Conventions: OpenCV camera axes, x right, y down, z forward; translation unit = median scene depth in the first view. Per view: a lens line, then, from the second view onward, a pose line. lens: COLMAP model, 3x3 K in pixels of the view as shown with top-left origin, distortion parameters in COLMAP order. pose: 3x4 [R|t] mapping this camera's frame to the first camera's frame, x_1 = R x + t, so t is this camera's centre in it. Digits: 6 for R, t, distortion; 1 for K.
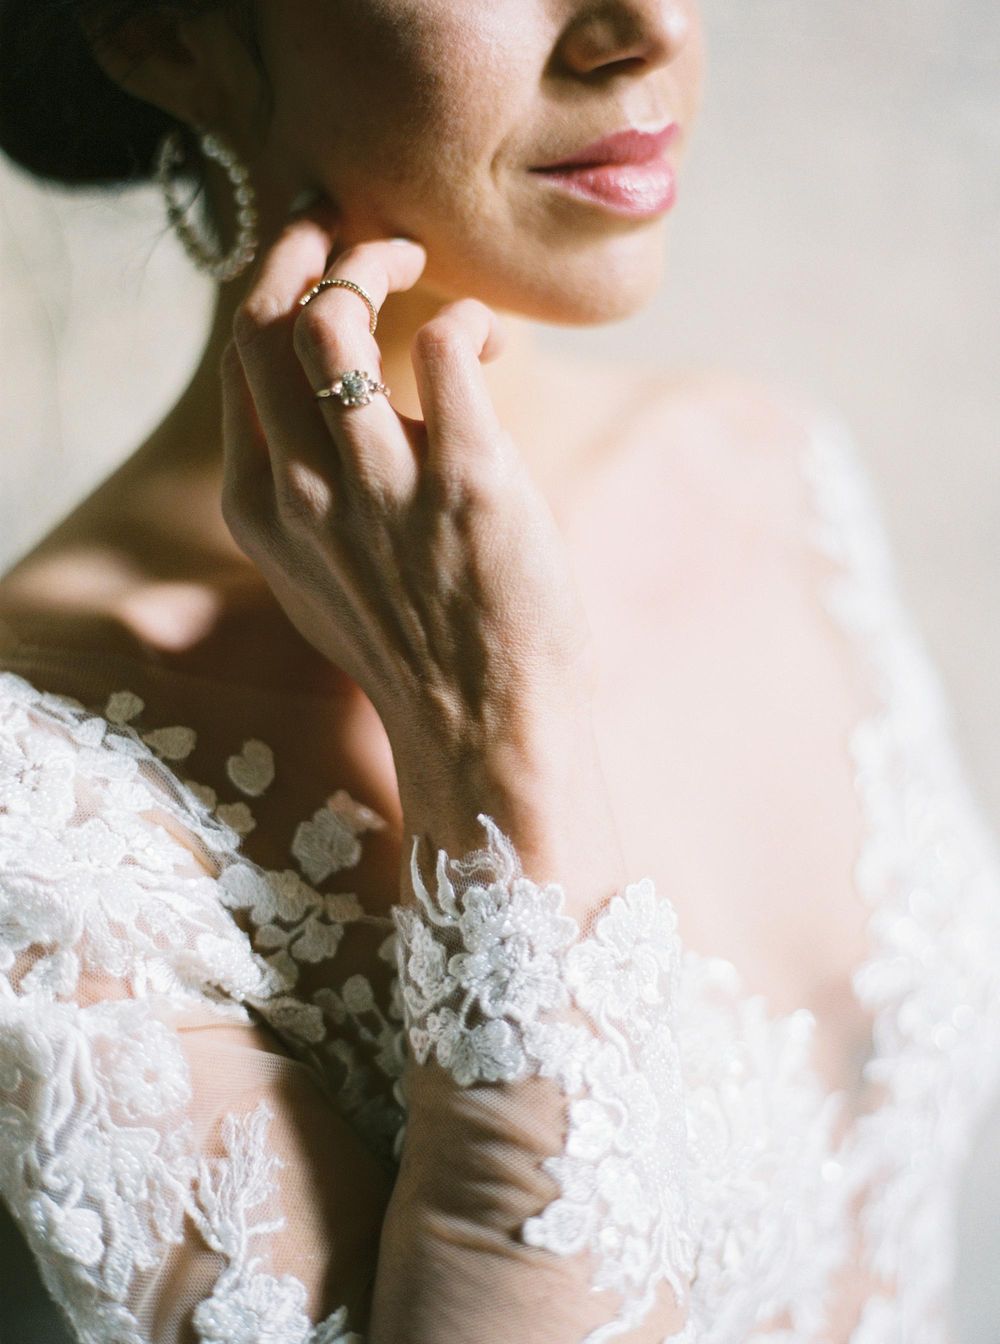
lens RADIAL K [[1959.2, 0, 500.0], [0, 1959.2, 672.0], [0, 0, 1]] dist [-0.172126, 0.289797]
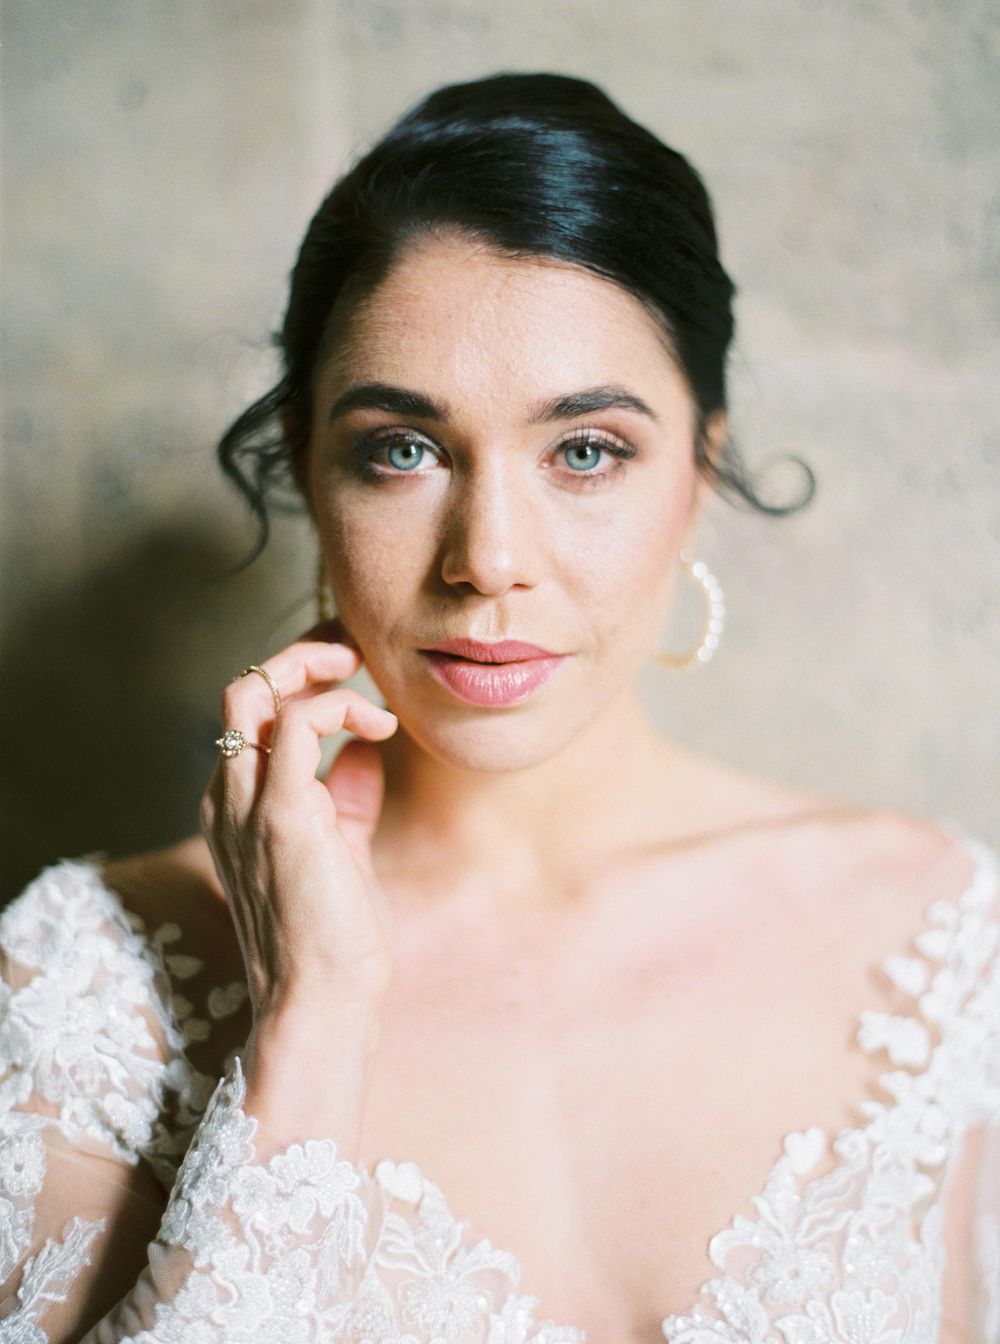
lens RADIAL K [[1959.2, 0, 500.0], [0, 1959.2, 672.0], [0, 0, 1]] dist [-0.172126, 0.289797]
pose [[0.799038, 0.154909, -0.580983, 0.885094], [-0.247334, 0.965389, -0.082759, -0.121349], [0.548054, 0.209825, 0.809697, -0.065749]]
